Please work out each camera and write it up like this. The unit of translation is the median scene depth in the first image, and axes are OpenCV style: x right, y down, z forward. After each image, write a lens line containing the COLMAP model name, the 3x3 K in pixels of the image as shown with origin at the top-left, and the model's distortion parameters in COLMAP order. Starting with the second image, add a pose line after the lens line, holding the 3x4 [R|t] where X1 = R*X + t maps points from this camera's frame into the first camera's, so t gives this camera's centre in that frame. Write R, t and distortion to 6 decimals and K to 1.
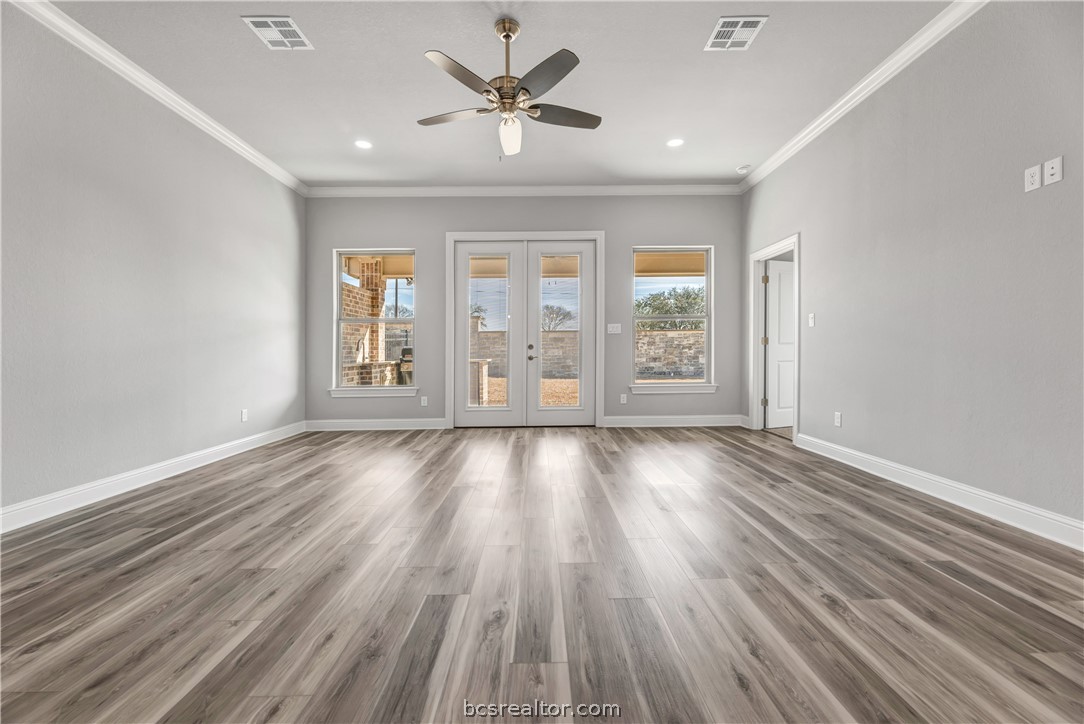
lens RADIAL K [[429.5, 0, 500.3], [0, 429.5, 356.8], [0, 0, 1]] dist [0.000772, -0.000138]
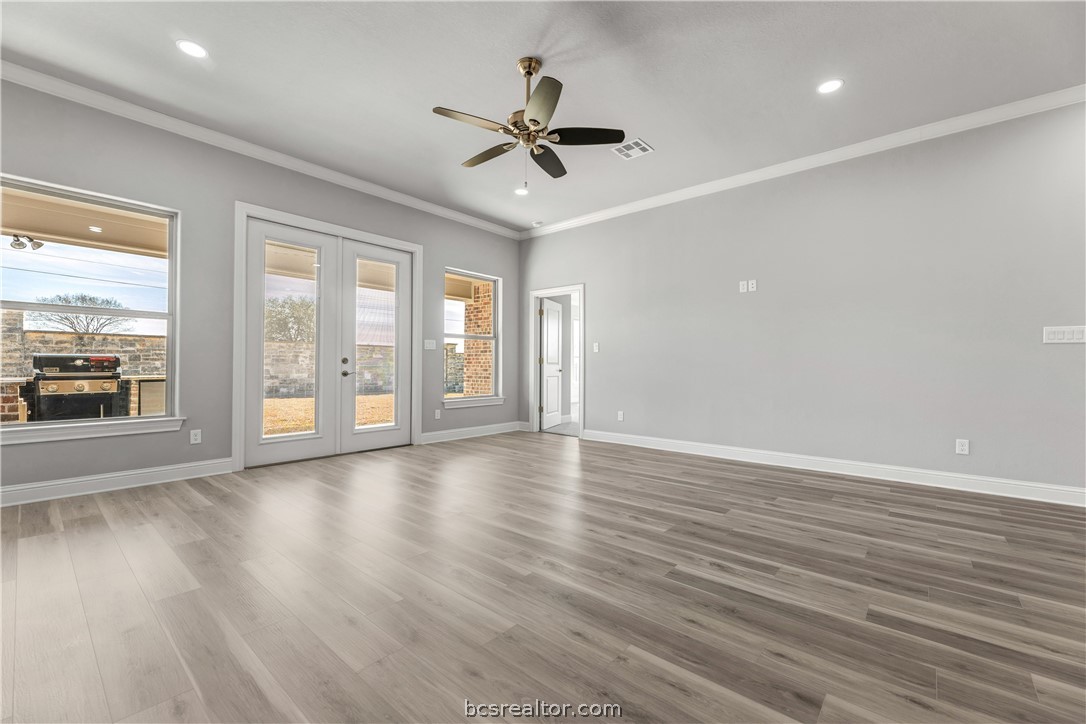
lens RADIAL K [[483.6, 0, 482.7], [0, 483.6, 360.1], [0, 0, 1]] dist [0.003451, 0.000429]
pose [[0.663880, 0.022797, 0.747491, -0.489788], [-0.004938, 0.999647, -0.026101, -0.000756], [-0.747823, 0.013637, 0.663759, 0.155198]]
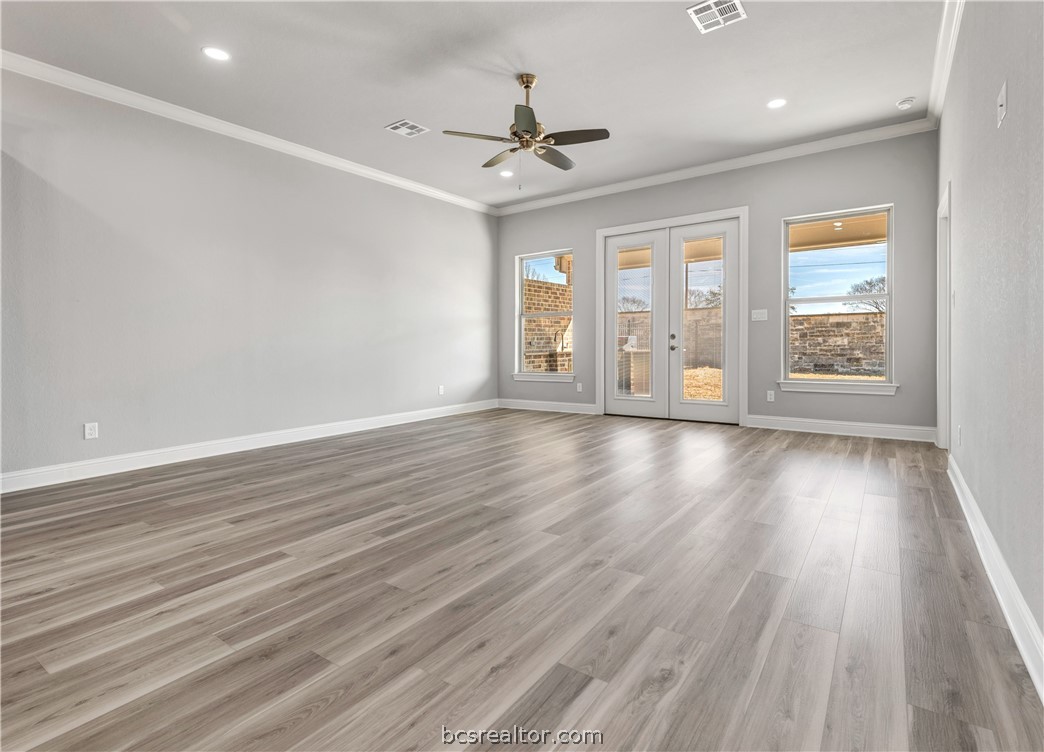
lens RADIAL K [[454.3, 0, 524.9], [0, 454.3, 334.0], [0, 0, 1]] dist [-0.000428, 0.008001]
pose [[0.829570, -0.013131, -0.558248, 0.378938], [-0.001672, 0.999661, -0.025998, -0.001856], [0.558400, 0.022500, 0.829267, -0.033498]]
